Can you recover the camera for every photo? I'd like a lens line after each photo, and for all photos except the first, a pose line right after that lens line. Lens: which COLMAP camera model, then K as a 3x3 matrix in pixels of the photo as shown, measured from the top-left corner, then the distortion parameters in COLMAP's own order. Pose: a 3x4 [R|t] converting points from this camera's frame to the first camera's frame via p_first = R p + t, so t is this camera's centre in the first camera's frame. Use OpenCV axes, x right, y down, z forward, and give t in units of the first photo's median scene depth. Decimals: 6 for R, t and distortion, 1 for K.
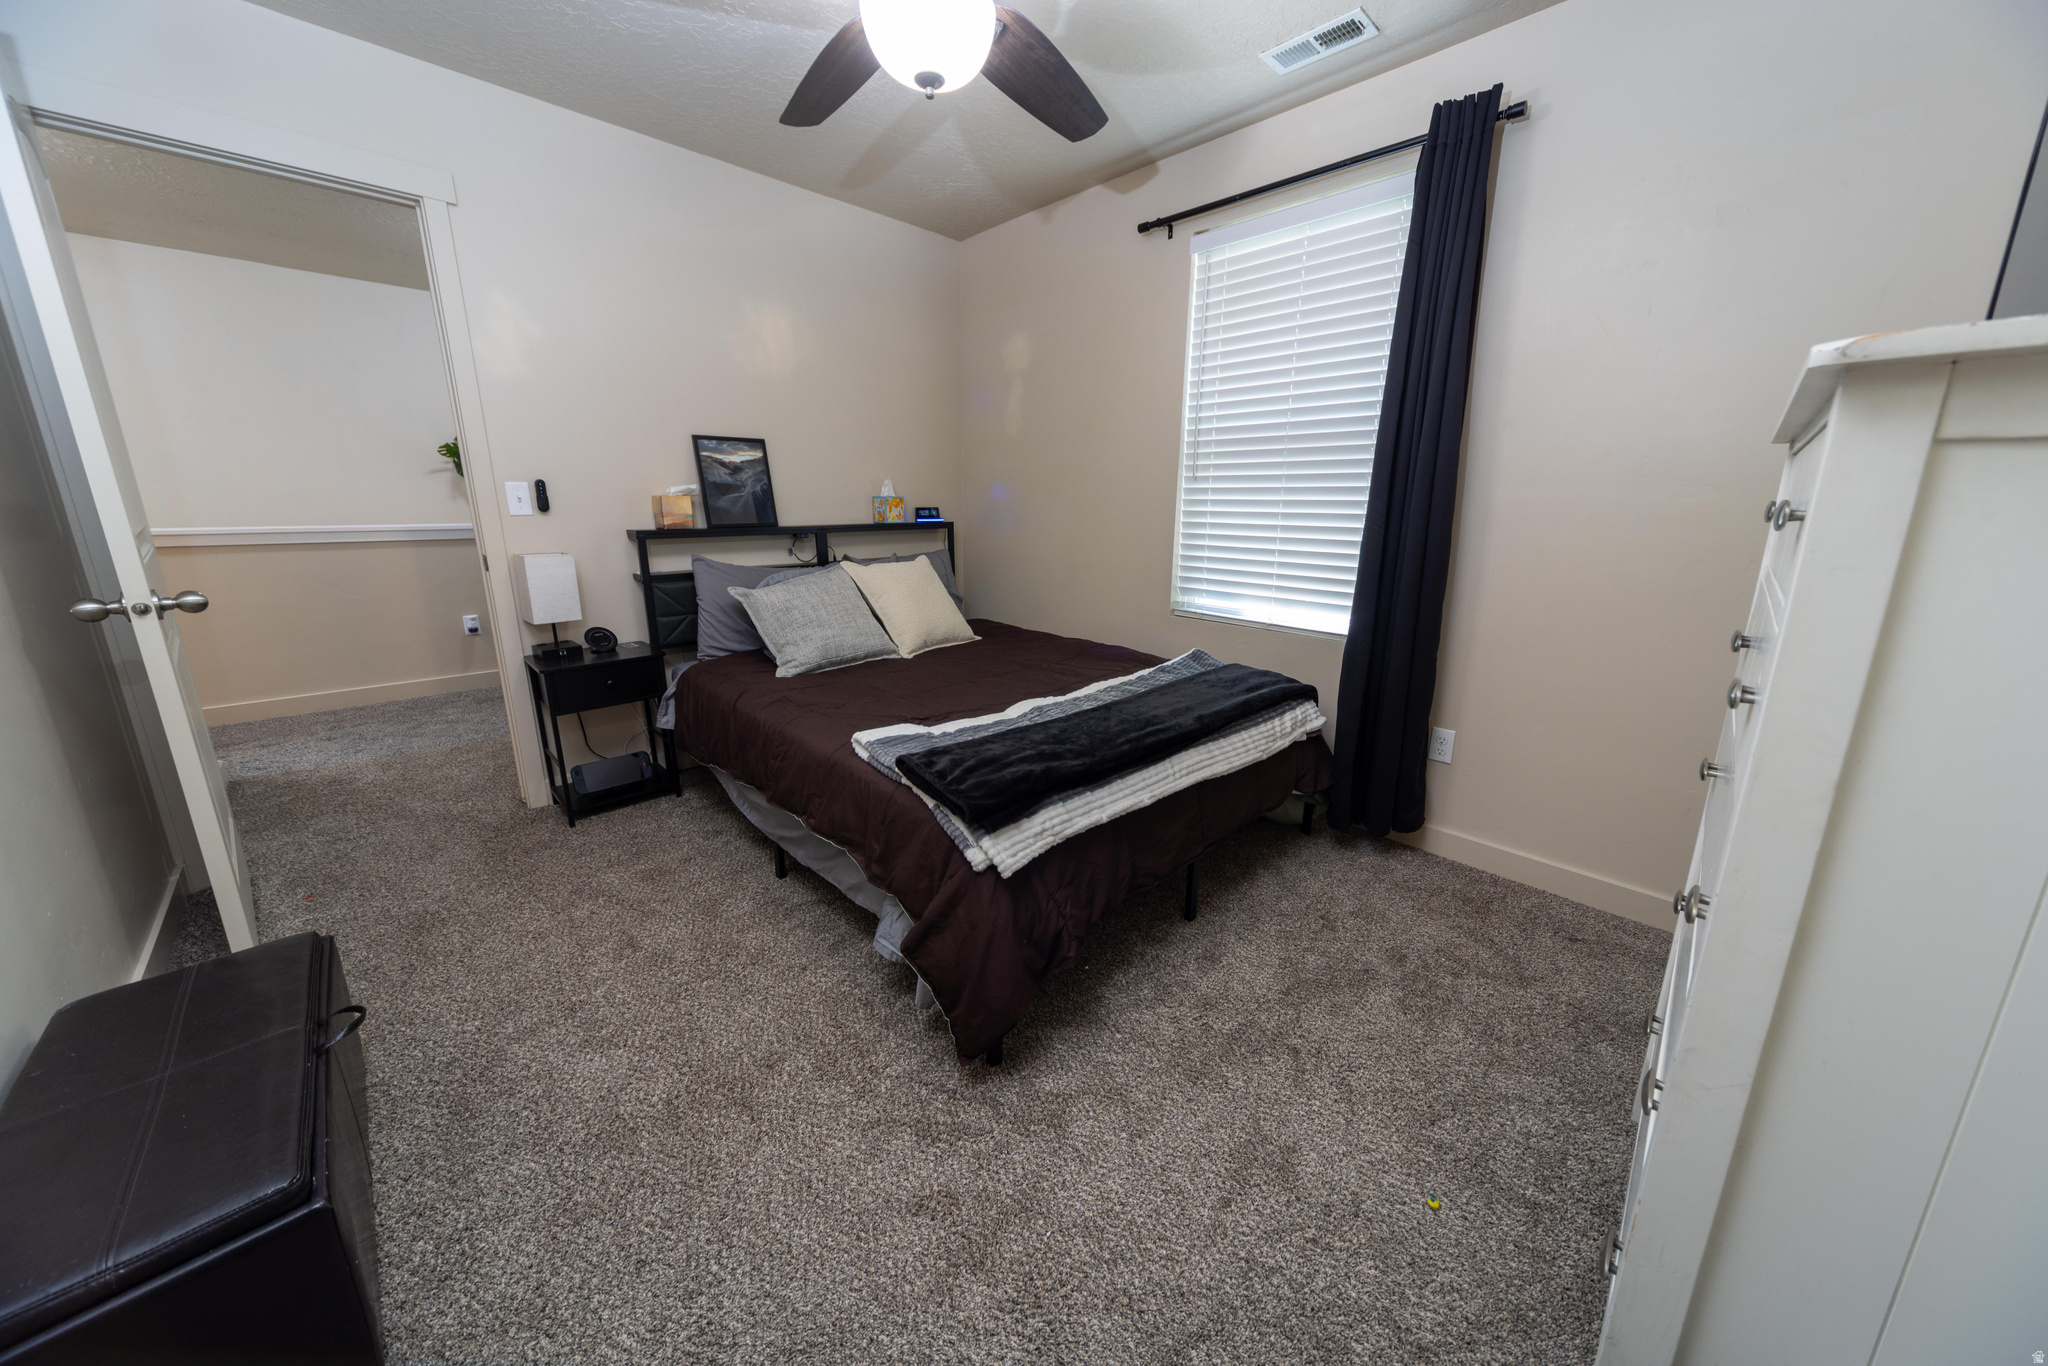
lens RADIAL K [[692.9, 0, 1033.5], [0, 692.9, 670.2], [0, 0, 1]] dist [0.002337, 0.000322]
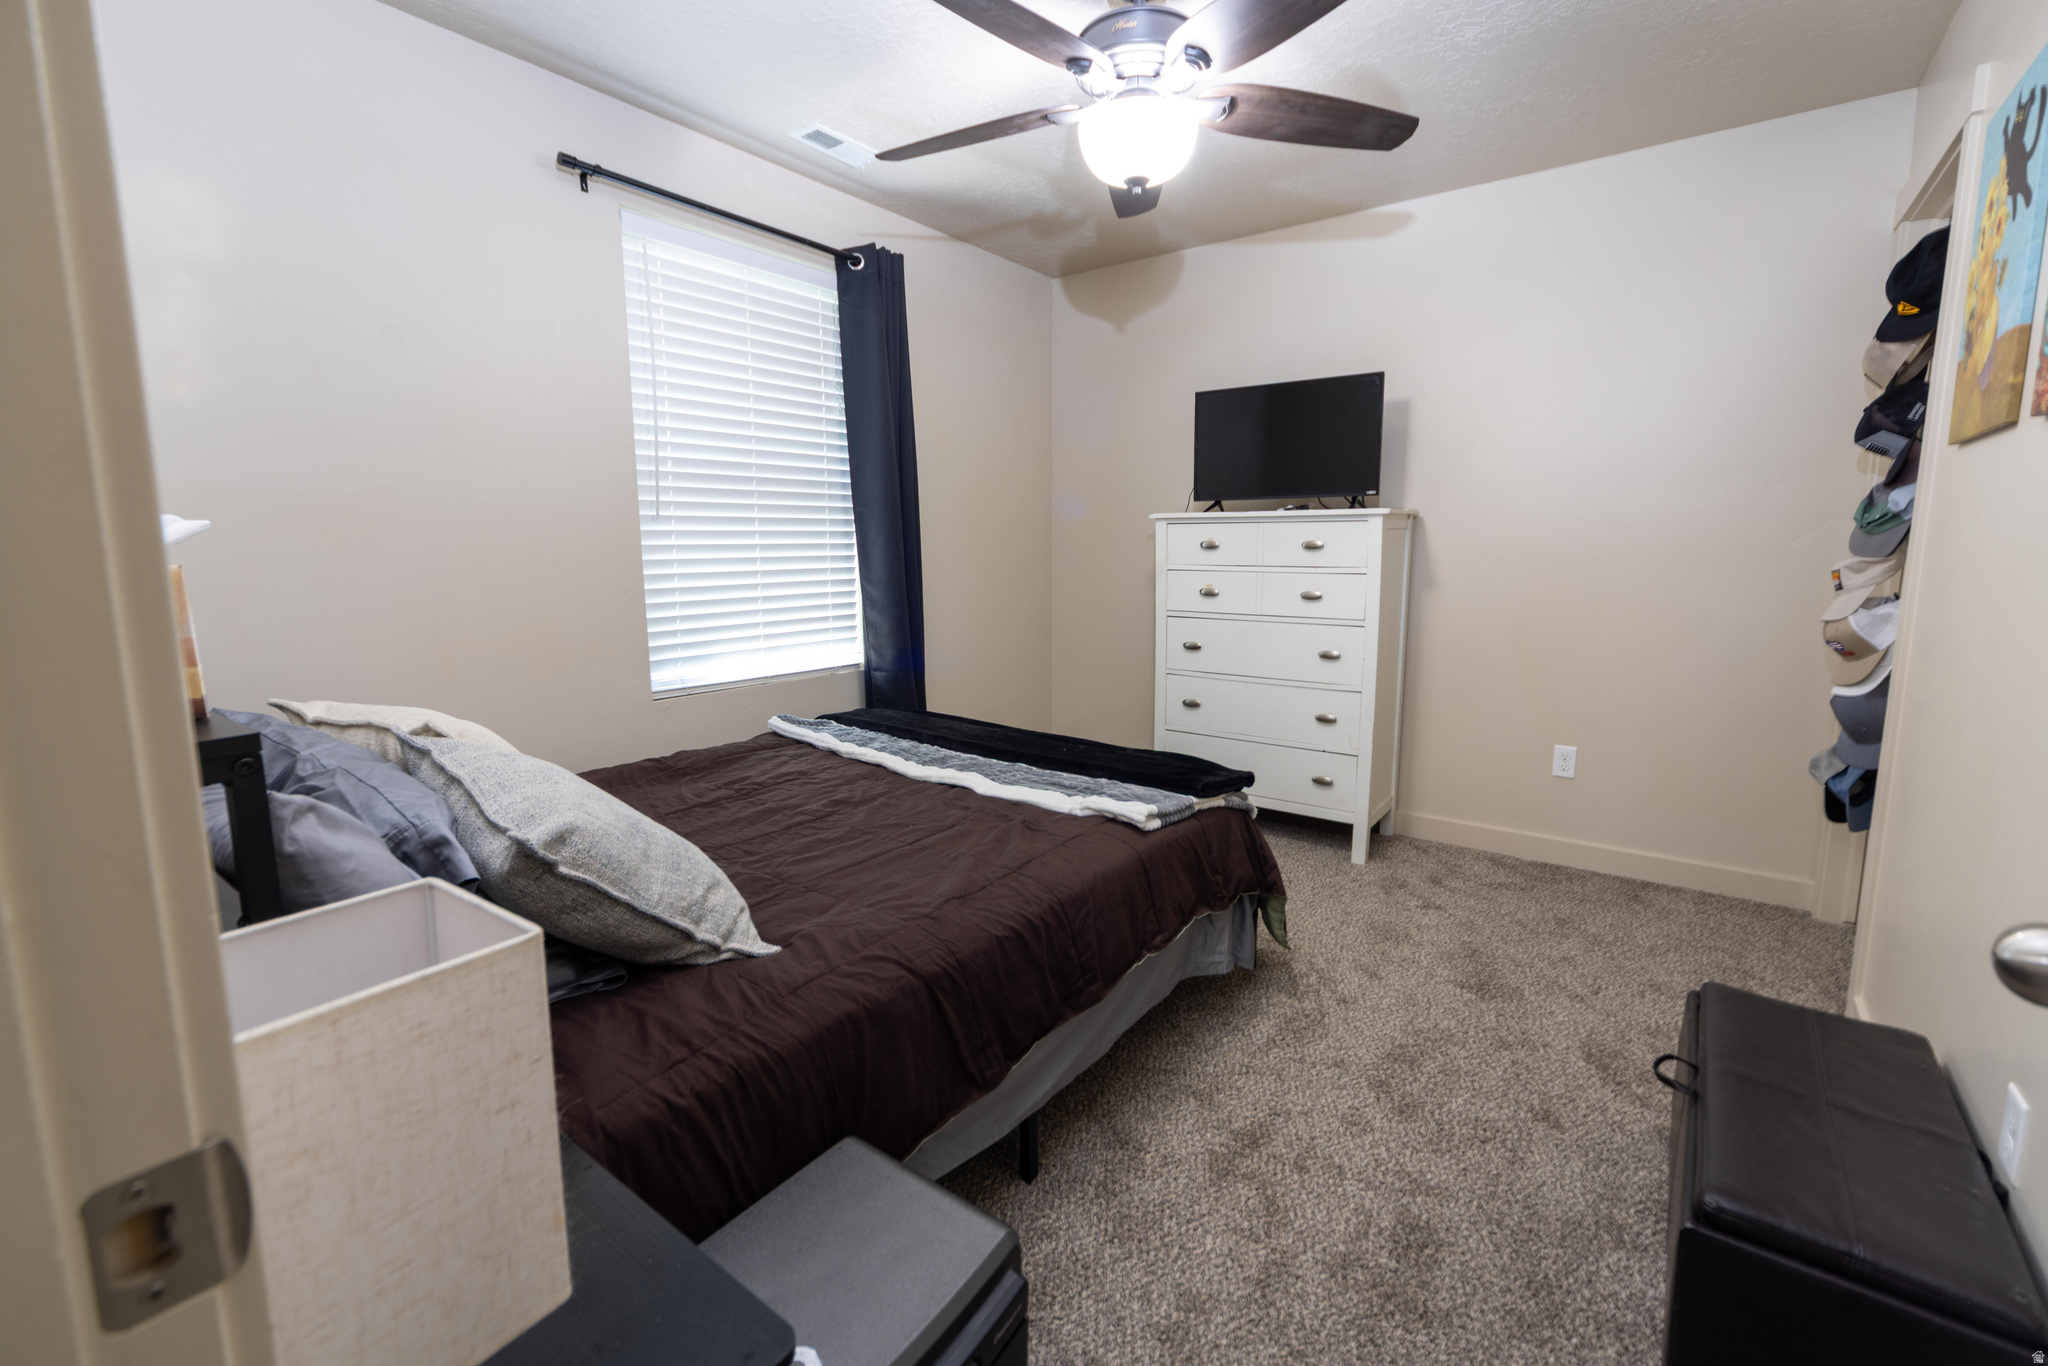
lens RADIAL K [[859.5, 0, 1028.0], [0, 859.5, 667.8], [0, 0, 1]] dist [0.001221, 0.000733]
pose [[-0.140958, -0.156135, 0.977626, -0.839753], [0.243630, 0.951647, 0.187113, -0.210531], [-0.959570, 0.264554, -0.096103, 0.791352]]
